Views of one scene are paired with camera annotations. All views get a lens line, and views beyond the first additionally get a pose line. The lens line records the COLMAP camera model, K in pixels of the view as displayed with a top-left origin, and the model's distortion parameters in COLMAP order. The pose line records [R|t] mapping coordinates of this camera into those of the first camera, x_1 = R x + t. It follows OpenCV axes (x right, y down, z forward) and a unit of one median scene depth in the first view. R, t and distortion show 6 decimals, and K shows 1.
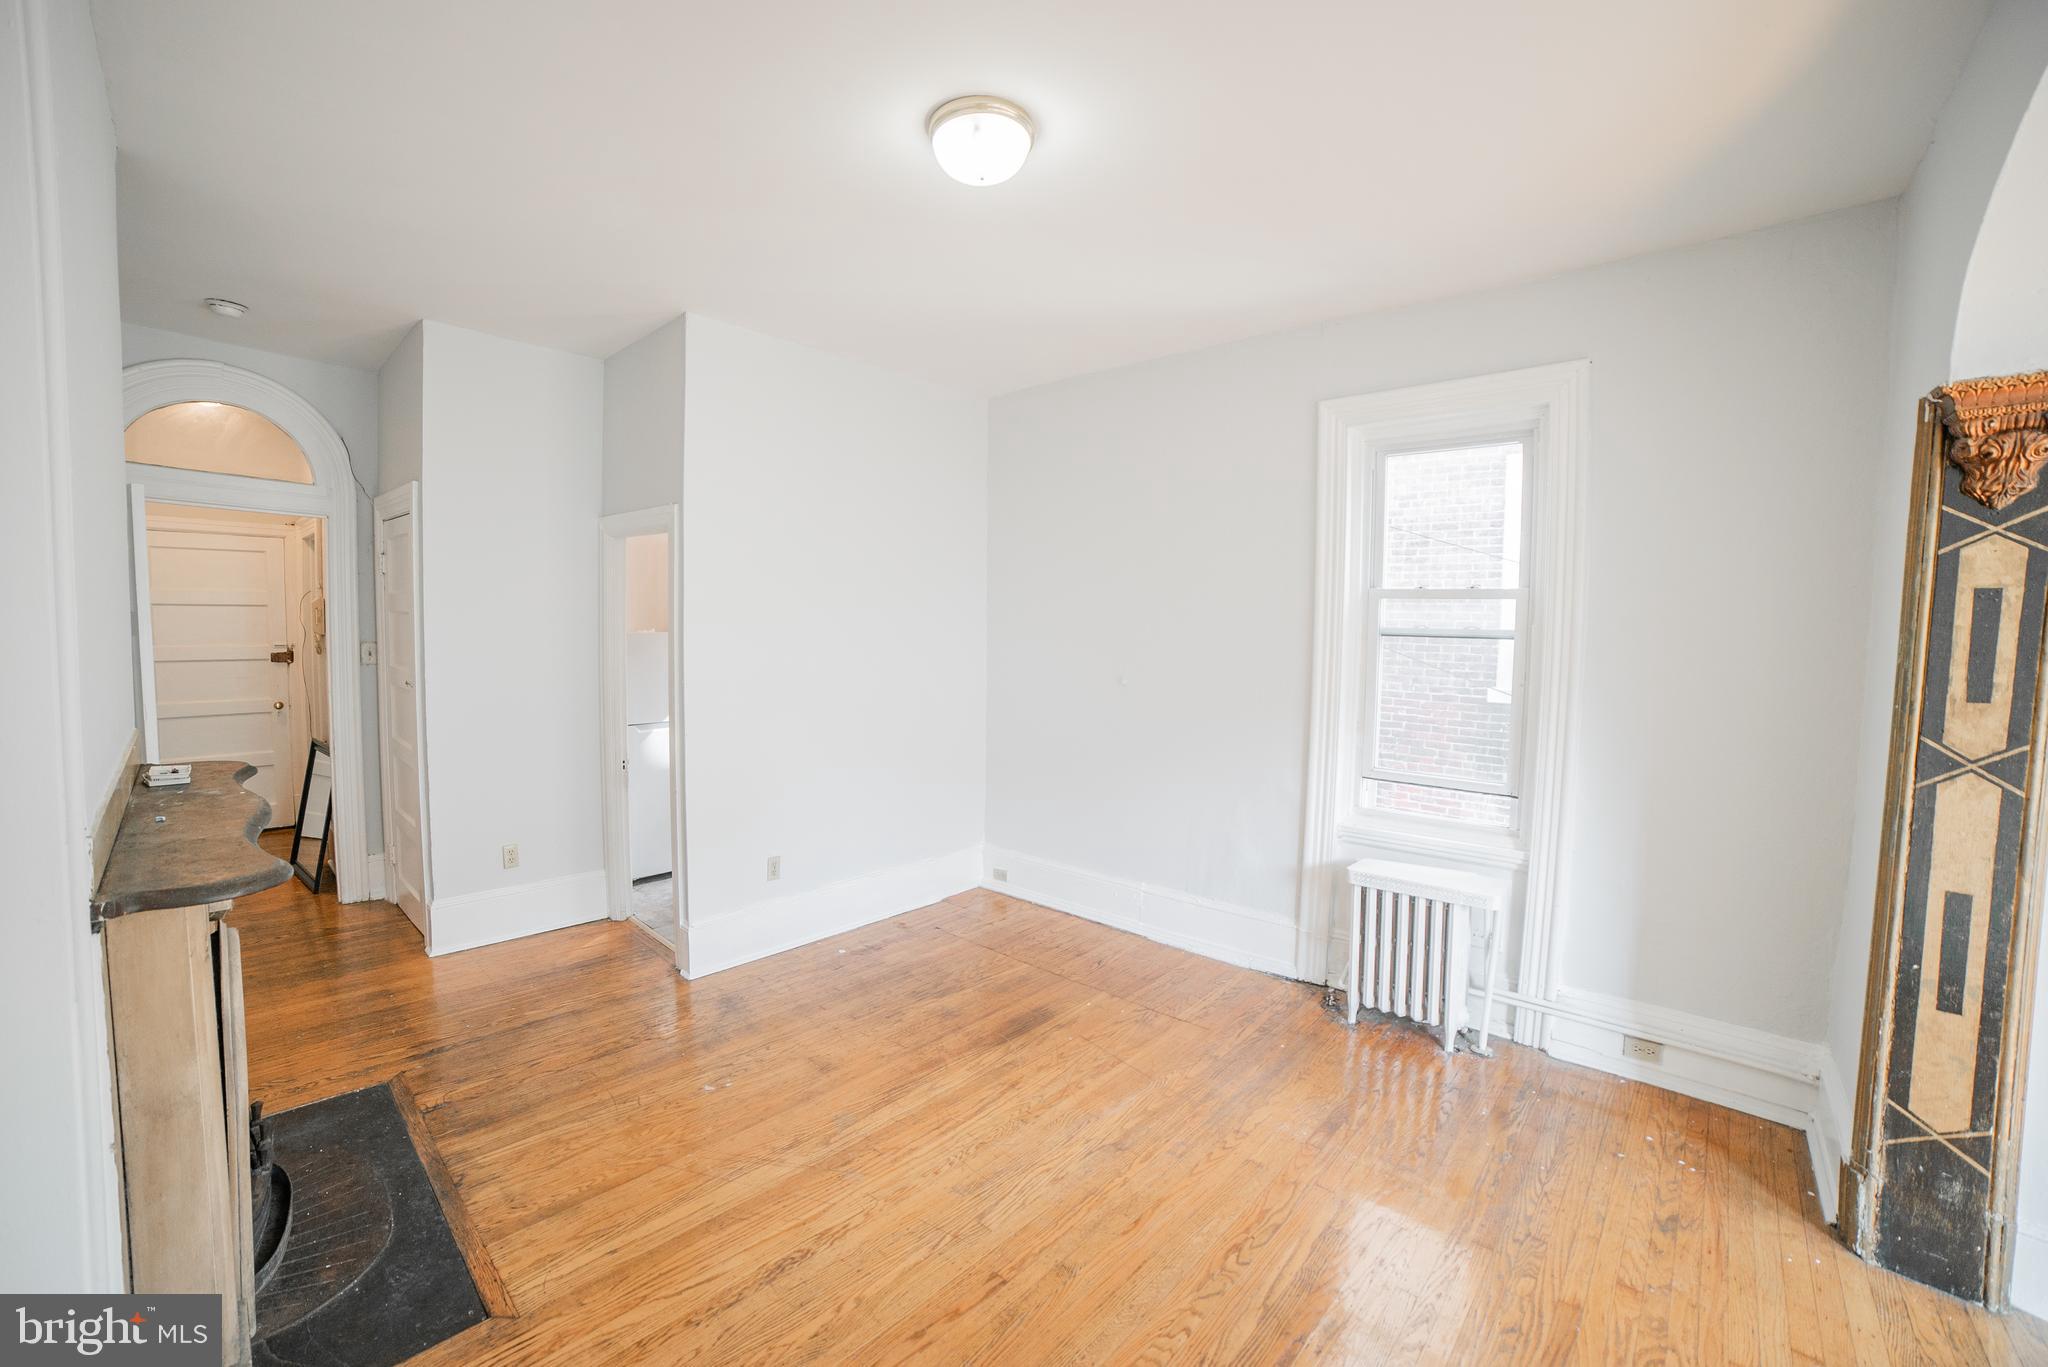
lens RADIAL K [[848.4, 0, 1012.2], [0, 848.4, 667.9], [0, 0, 1]] dist [-0.090009, 0.030694]
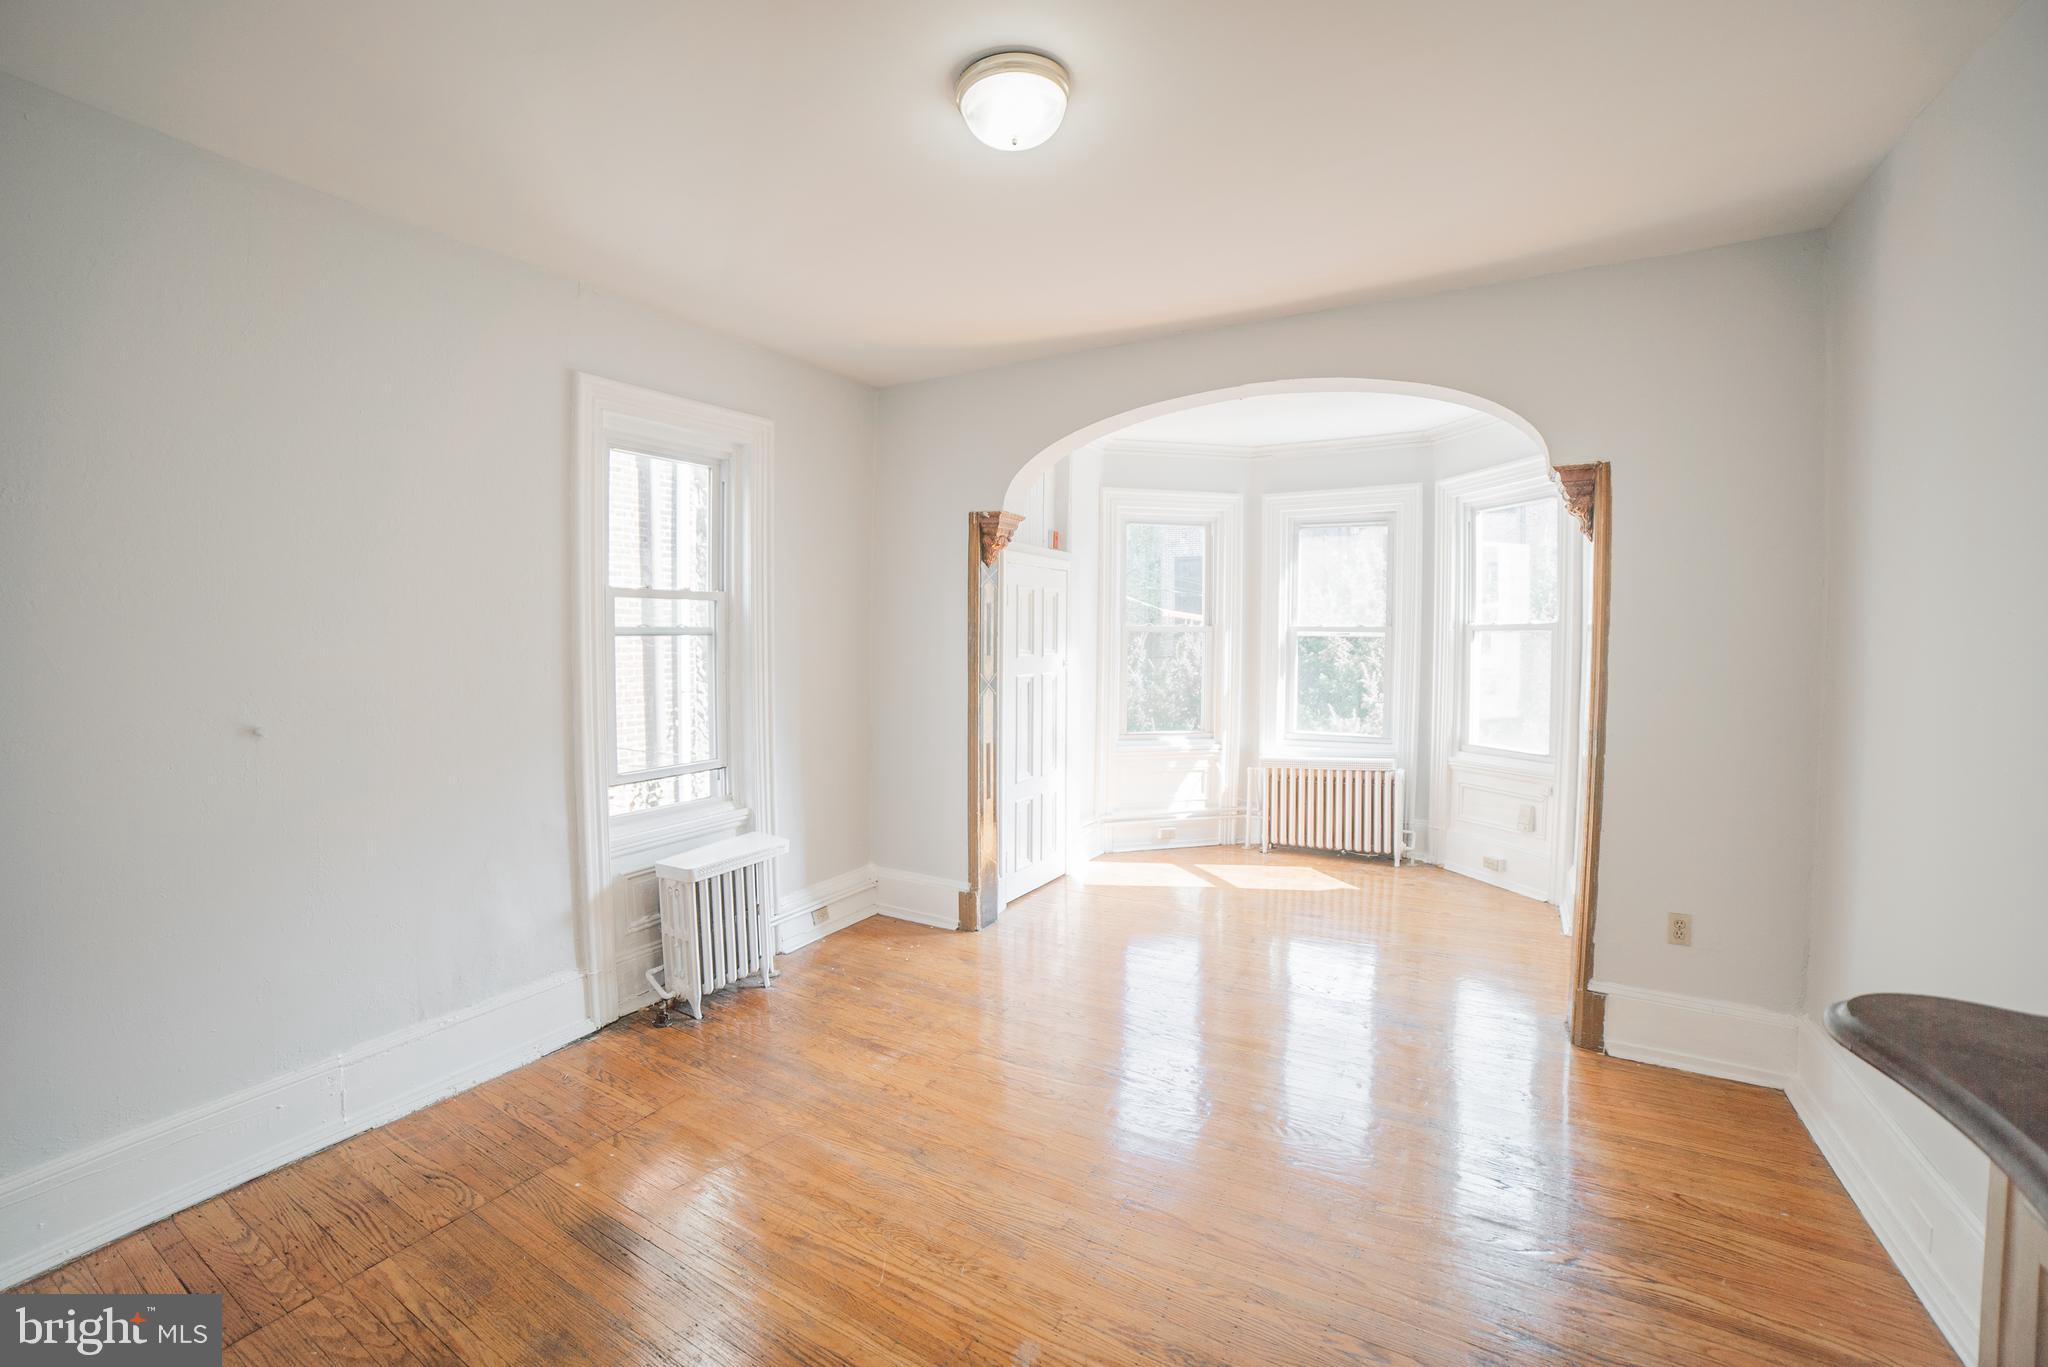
lens RADIAL K [[848.4, 0, 1012.2], [0, 848.4, 667.9], [0, 0, 1]] dist [-0.090009, 0.030694]
pose [[-0.200031, -0.060659, 0.977910, -1.076020], [0.048670, 0.996234, 0.071751, -0.087763], [-0.978580, 0.061948, -0.196325, 1.358854]]
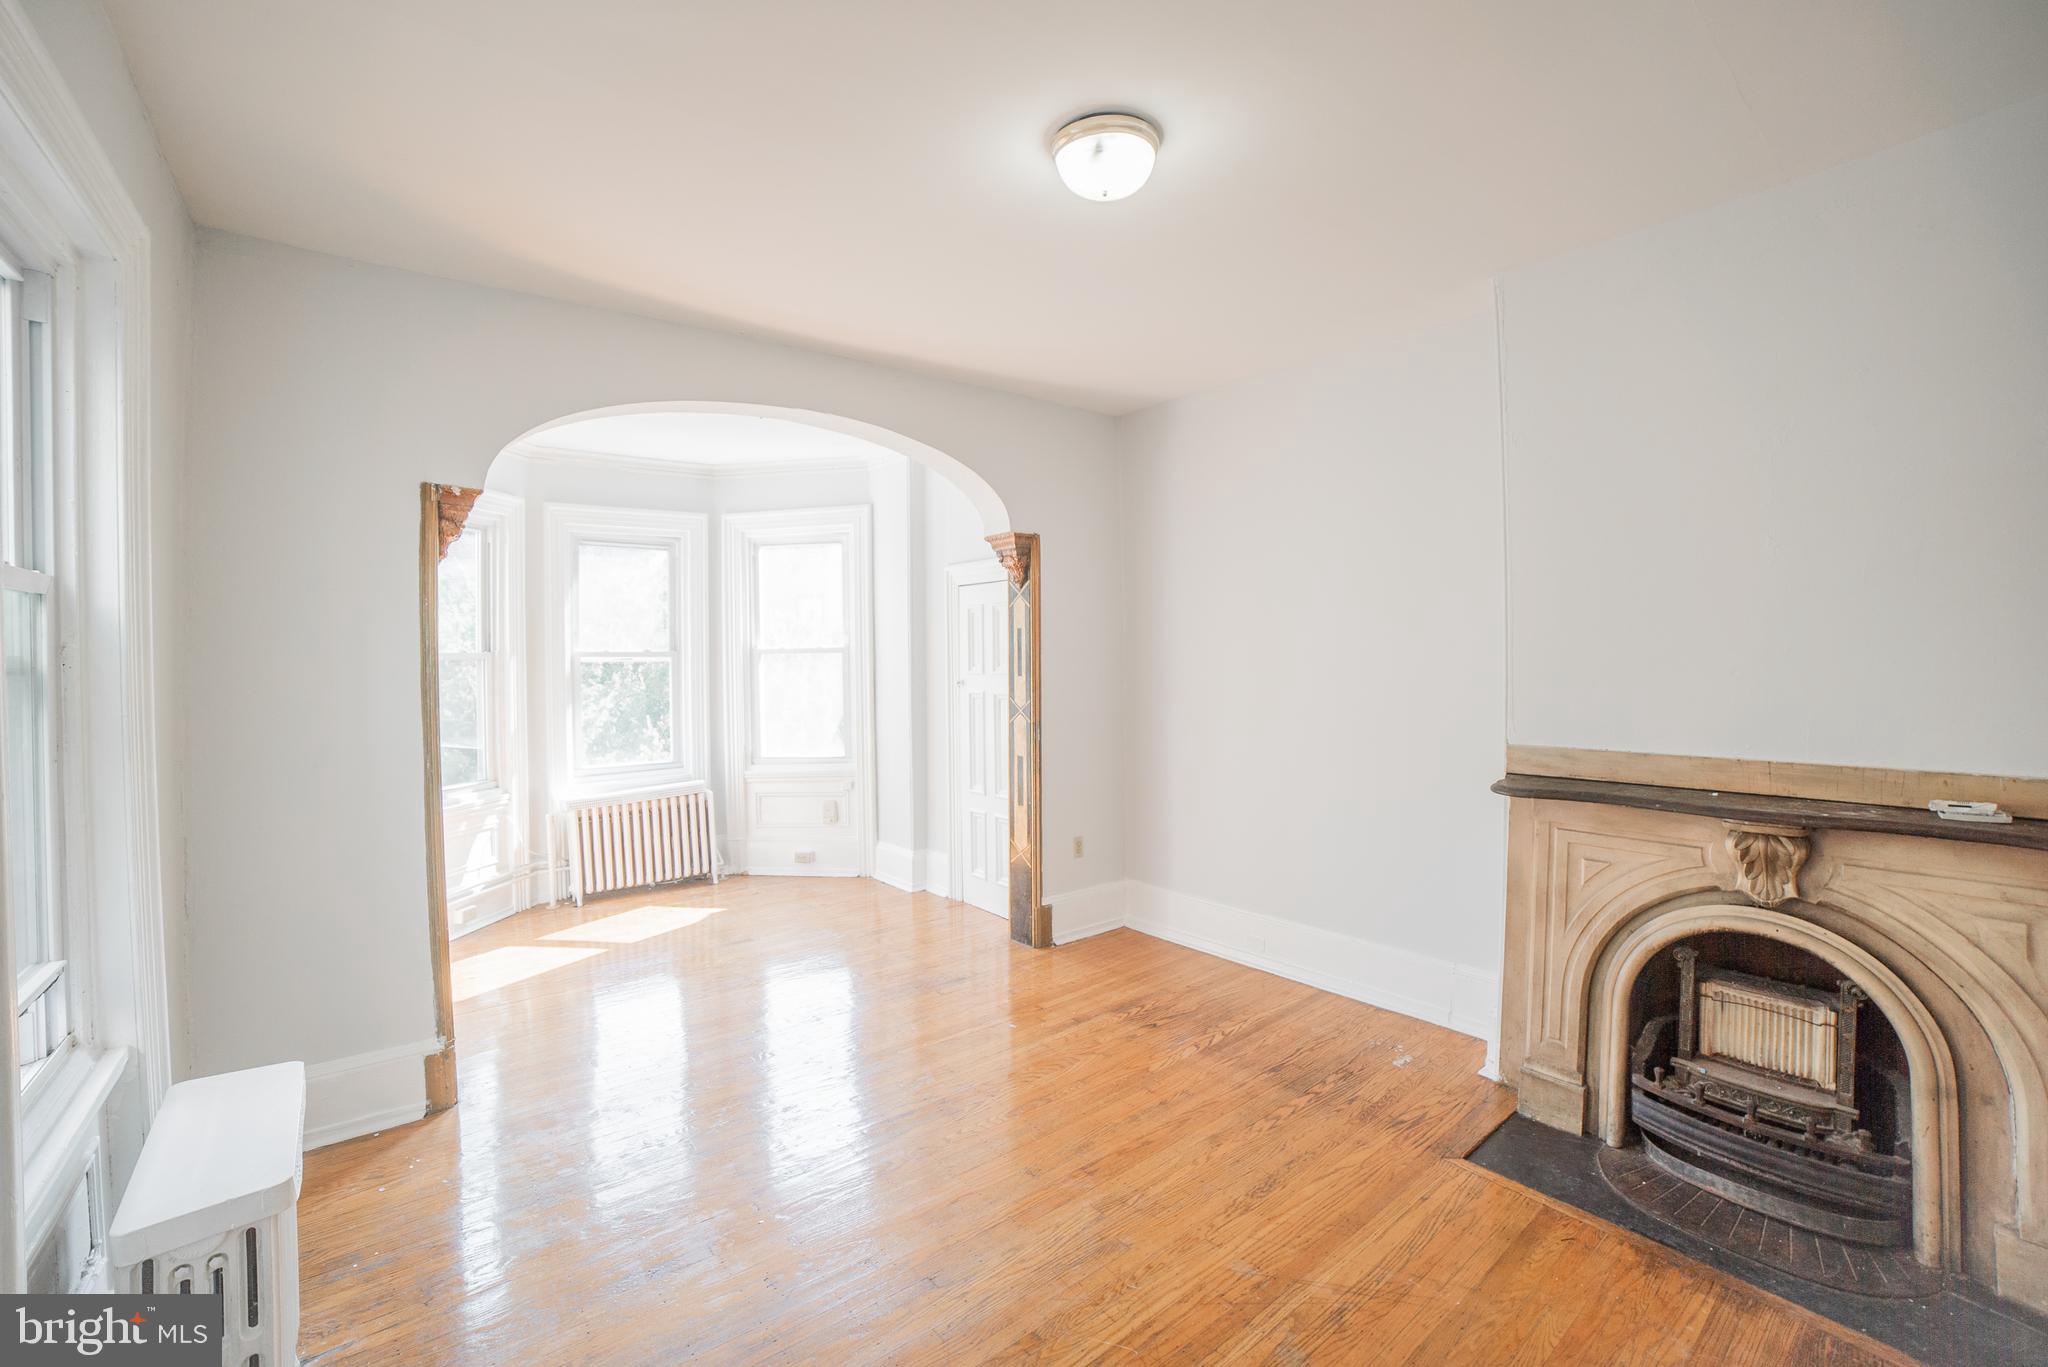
lens RADIAL K [[870.1, 0, 990.6], [0, 870.1, 661.8], [0, 0, 1]] dist [-0.102886, 0.033596]
pose [[-0.983503, -0.011272, 0.180538, -0.094862], [0.000975, 0.997712, 0.067604, -0.124639], [-0.180887, 0.066665, -0.981242, 2.287801]]
